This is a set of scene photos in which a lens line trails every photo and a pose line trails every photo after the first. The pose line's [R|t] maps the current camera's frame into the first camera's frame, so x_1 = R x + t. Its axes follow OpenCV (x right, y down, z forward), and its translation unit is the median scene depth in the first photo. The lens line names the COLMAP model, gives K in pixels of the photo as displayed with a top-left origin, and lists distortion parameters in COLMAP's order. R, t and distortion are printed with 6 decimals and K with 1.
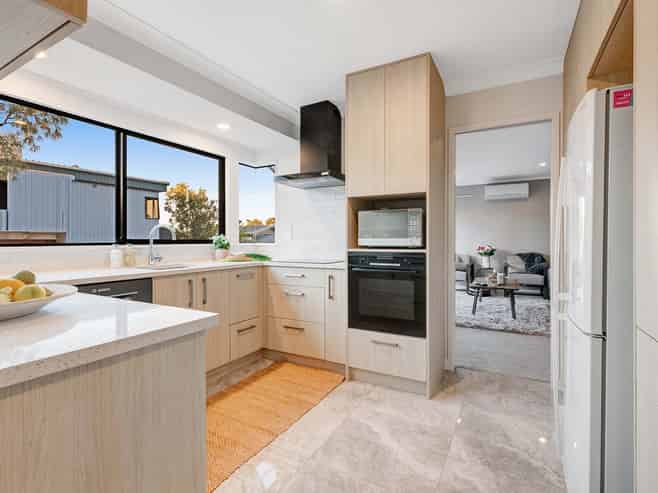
lens RADIAL K [[330.5, 0, 330.5], [0, 330.5, 247.4], [0, 0, 1]] dist [-0.000007, -0.000223]
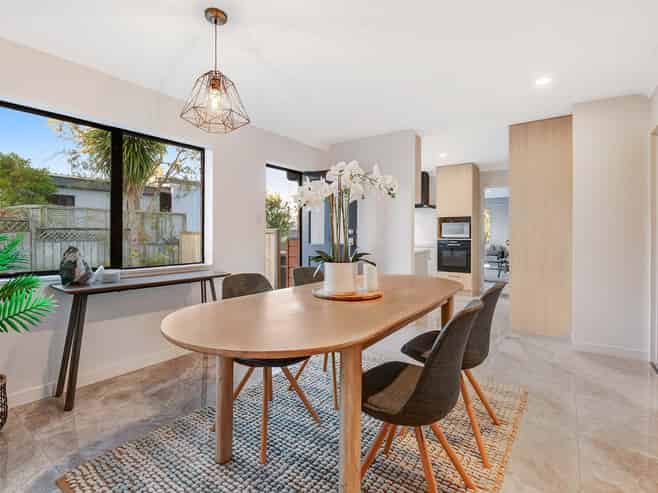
lens RADIAL K [[330.5, 0, 327.0], [0, 330.5, 240.5], [0, 0, 1]] dist [-0.000007, -0.000223]
pose [[0.993120, 0.004891, -0.117000, -0.171000], [-0.005117, 0.999986, -0.001630, 0.010018], [0.116990, 0.002218, 0.993131, -0.551002]]
